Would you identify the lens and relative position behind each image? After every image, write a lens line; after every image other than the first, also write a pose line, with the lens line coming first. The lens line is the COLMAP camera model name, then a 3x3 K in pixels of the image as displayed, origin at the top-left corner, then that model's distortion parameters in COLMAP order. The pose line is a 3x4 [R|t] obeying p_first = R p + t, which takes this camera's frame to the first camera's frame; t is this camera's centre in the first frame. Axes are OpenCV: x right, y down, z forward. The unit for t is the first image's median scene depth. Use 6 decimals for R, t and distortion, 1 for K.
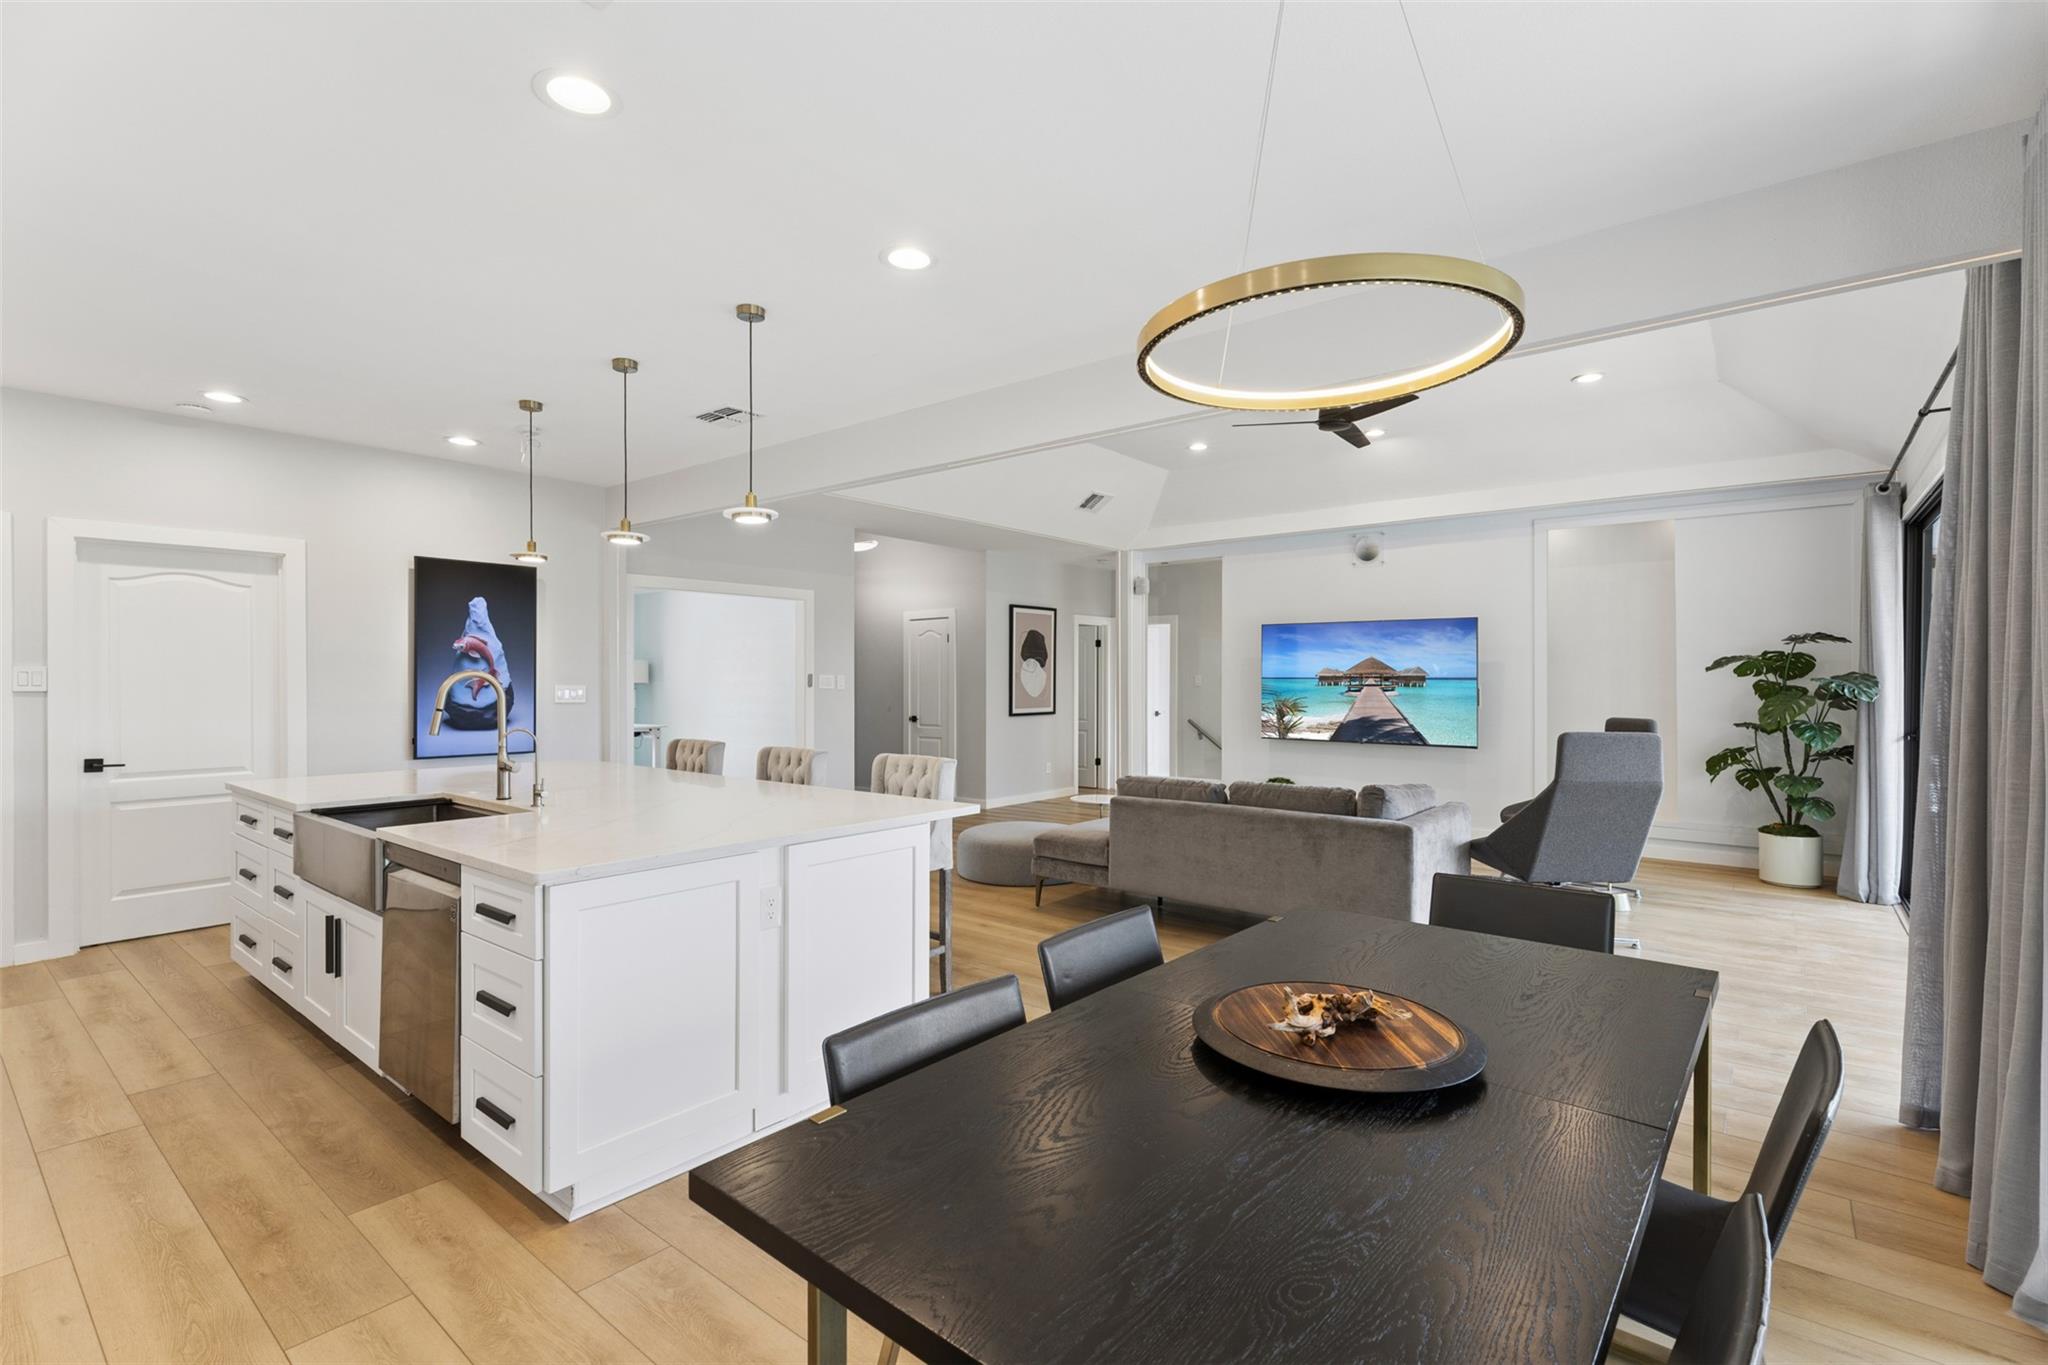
lens RADIAL K [[930.7, 0, 1029.3], [0, 930.7, 685.2], [0, 0, 1]] dist [0.000970, -0.000936]
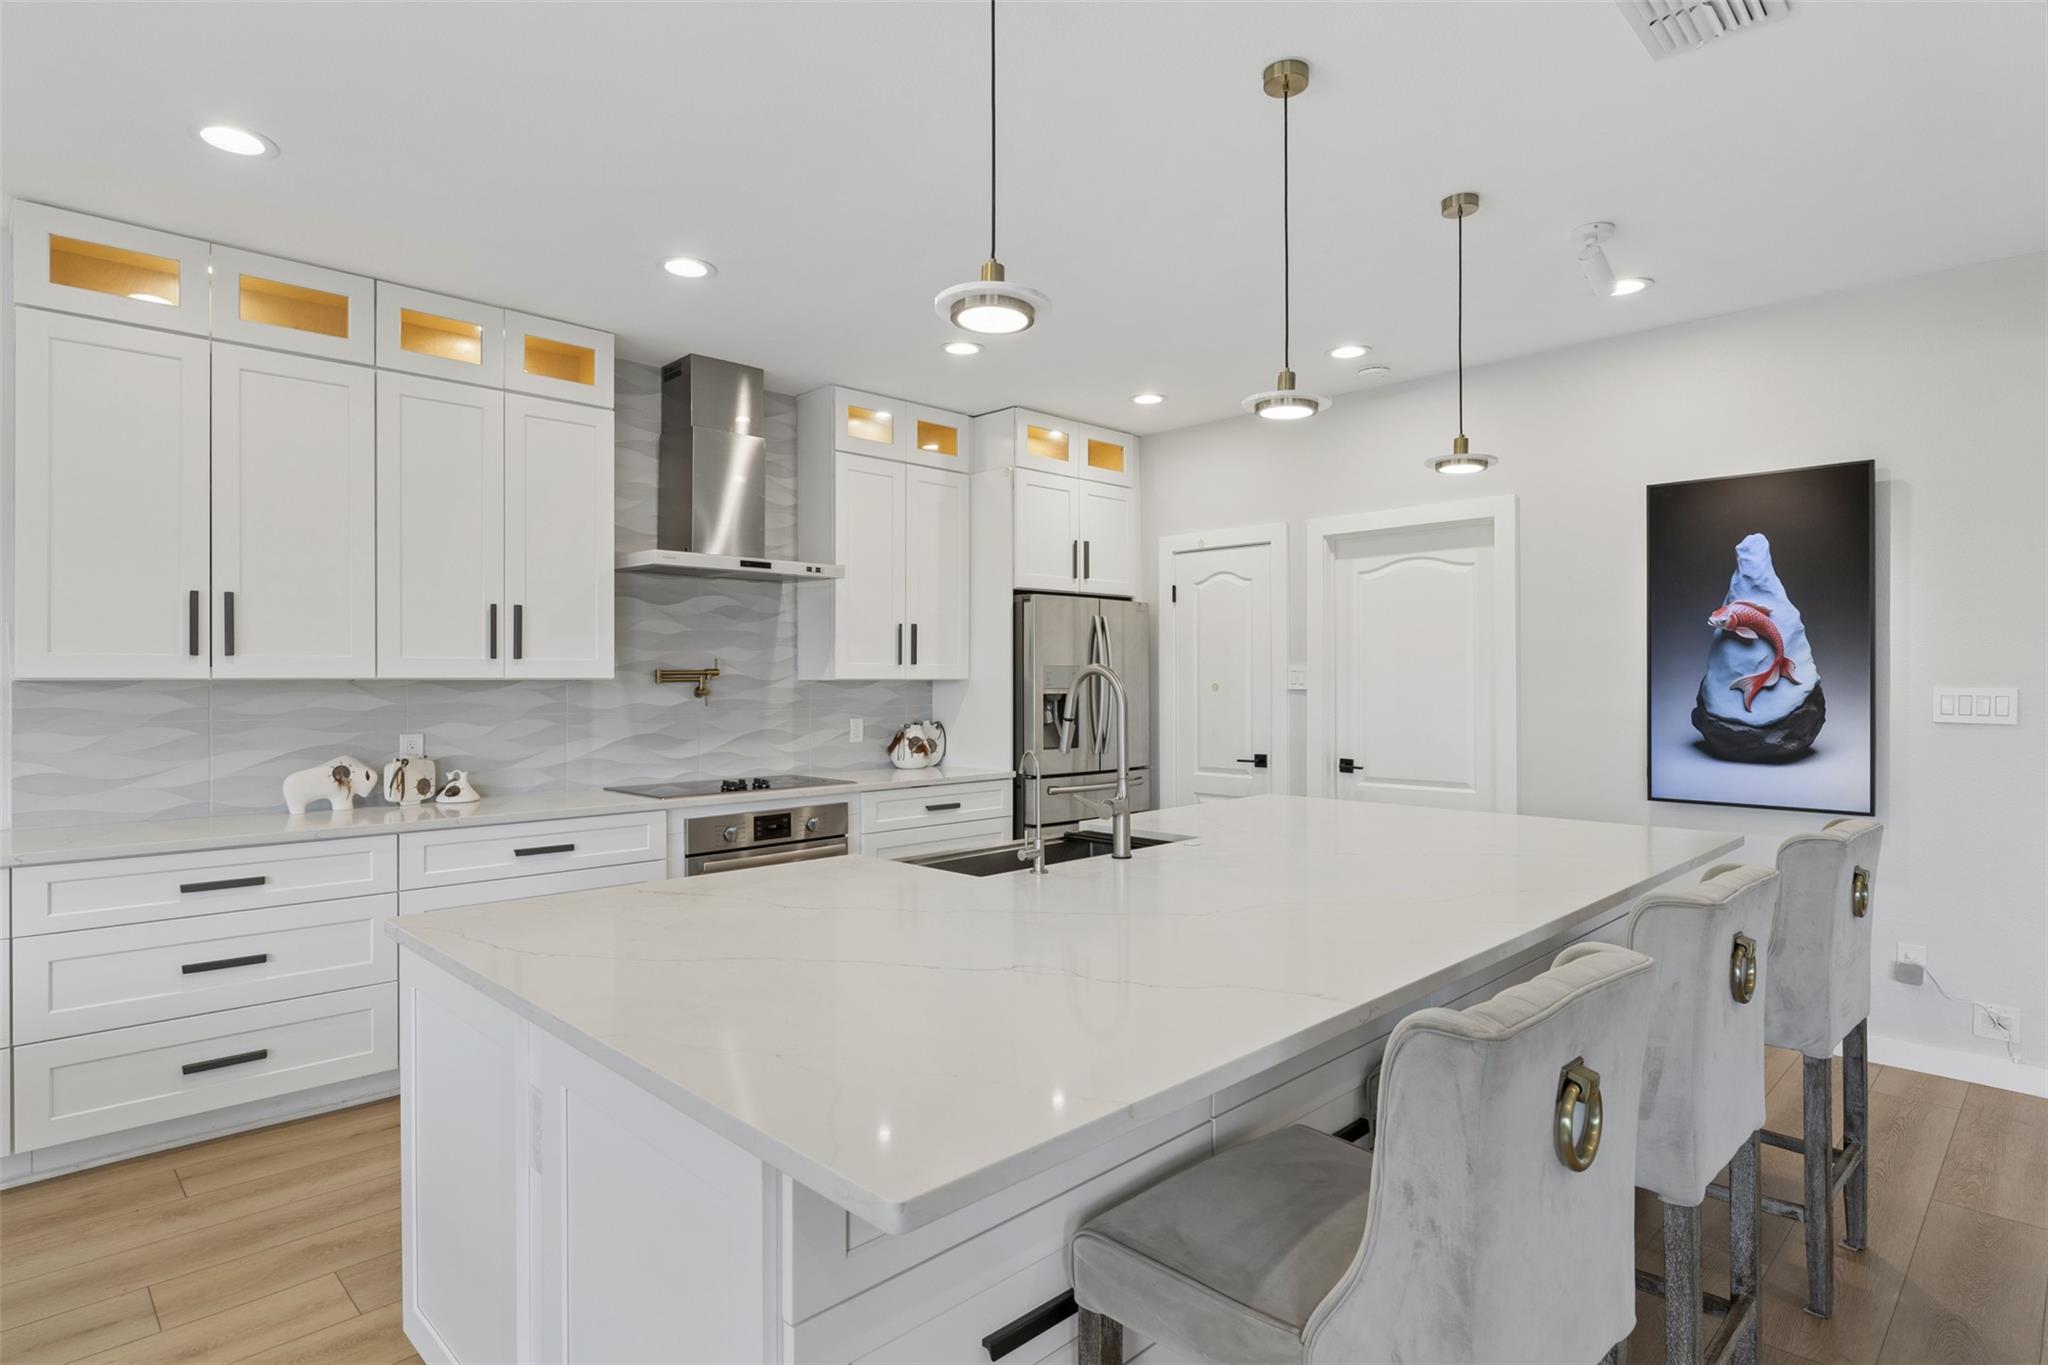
lens RADIAL K [[1078.0, 0, 1022.5], [0, 1078.0, 681.5], [0, 0, 1]] dist [-0.005062, -0.000164]
pose [[-0.113457, -0.000494, -0.993543, 0.126684], [-0.004126, 0.999991, -0.000026, -0.000699], [0.993534, 0.004097, -0.113458, 0.623754]]
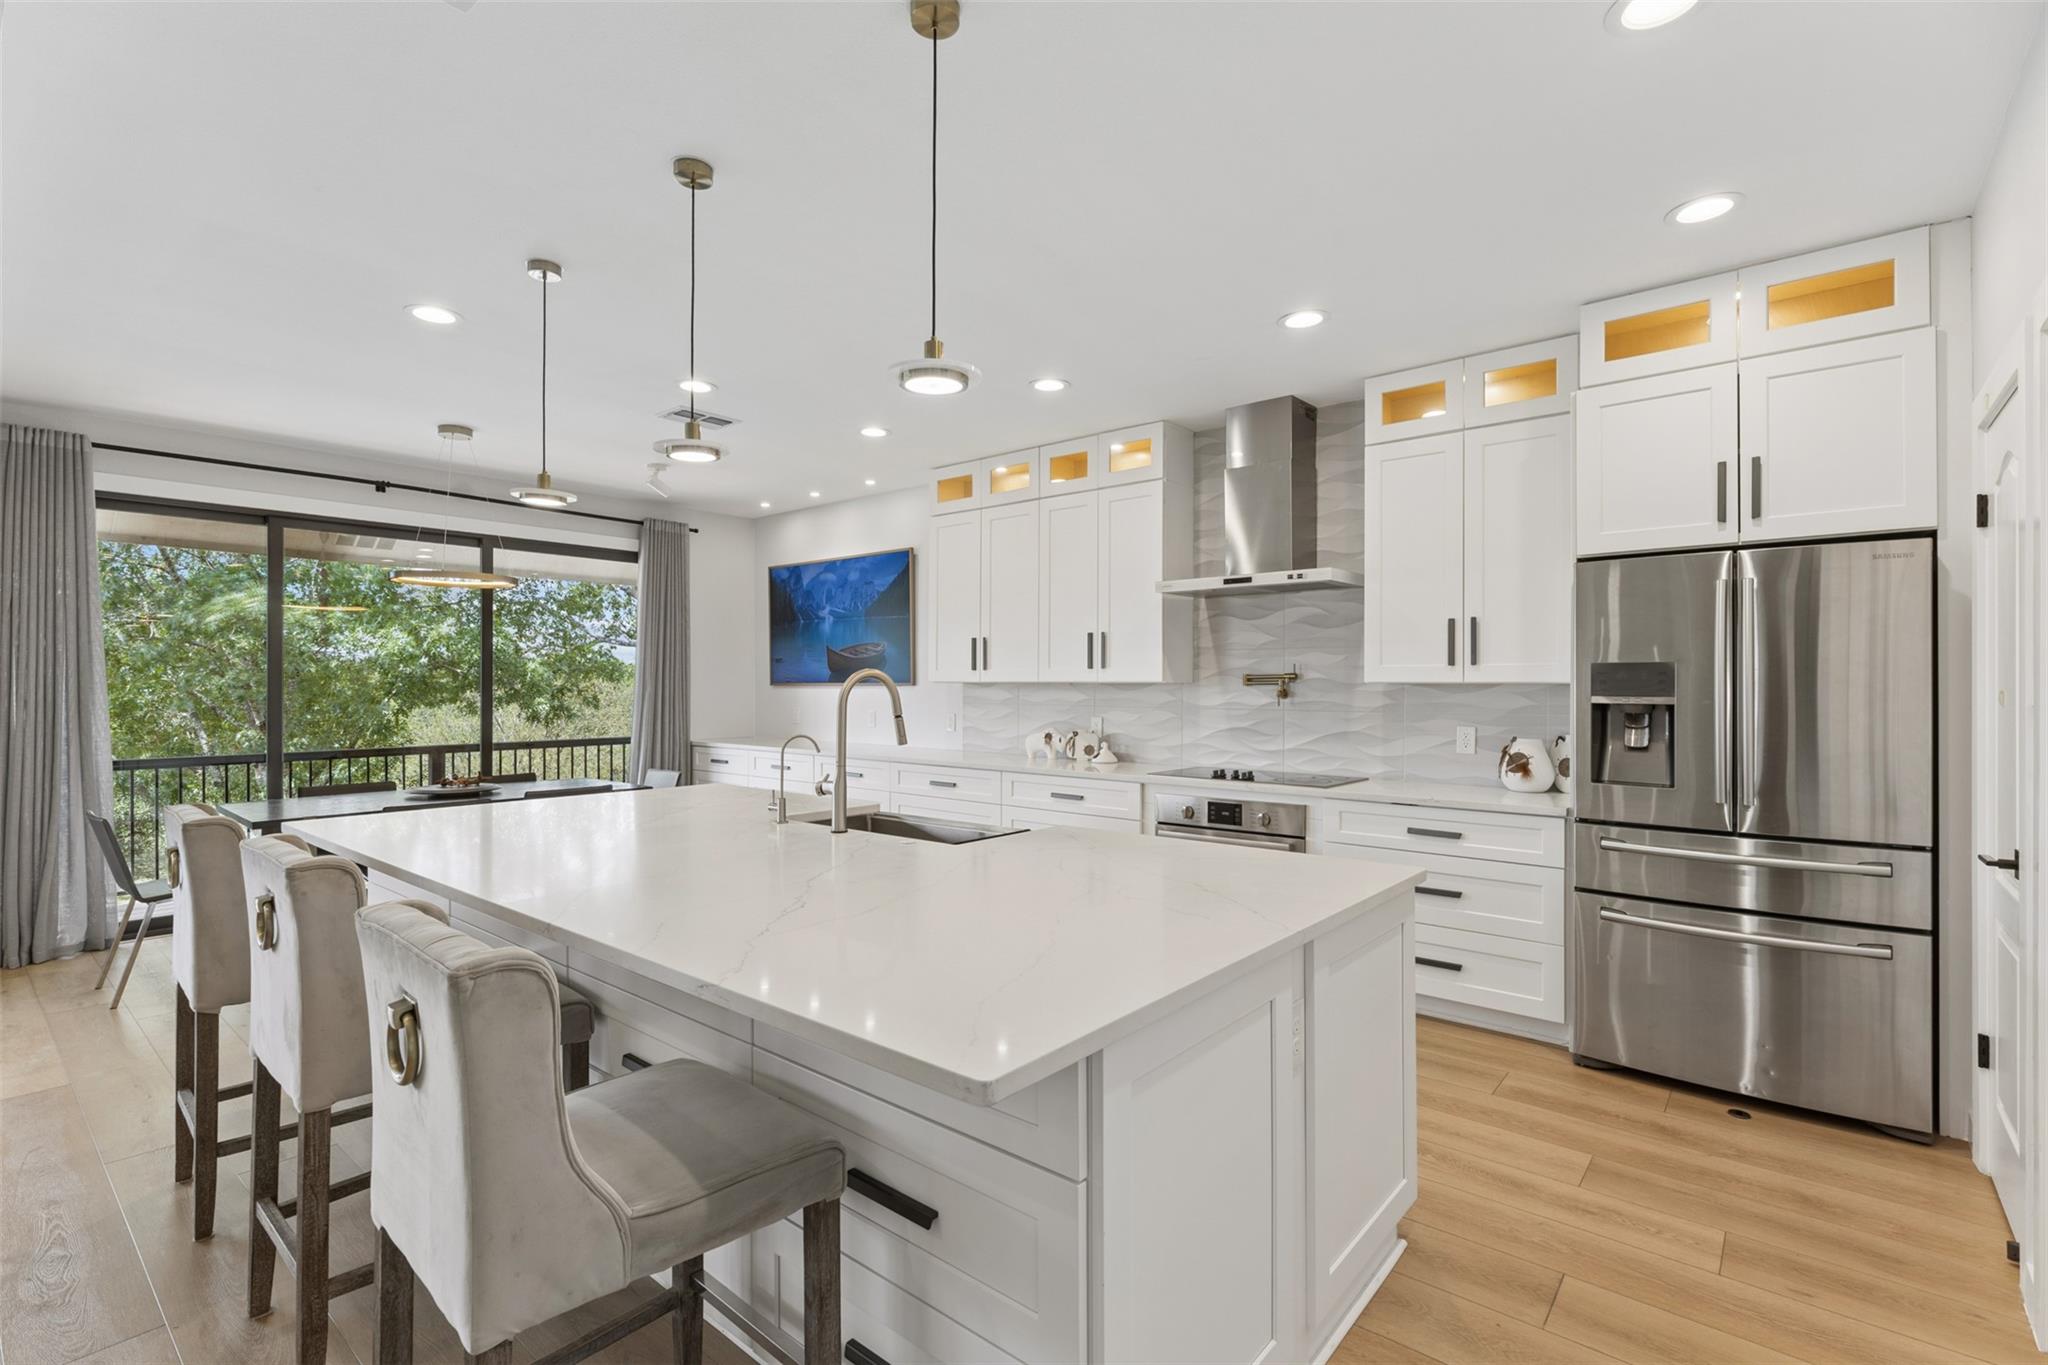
lens RADIAL K [[930.7, 0, 1025.0], [0, 930.7, 674.8], [0, 0, 1]] dist [0.000970, -0.000936]
pose [[-0.999832, -0.002739, 0.018141, -0.451751], [-0.002831, 0.999983, -0.005098, -0.003193], [-0.018127, -0.005149, -0.999822, 1.093919]]
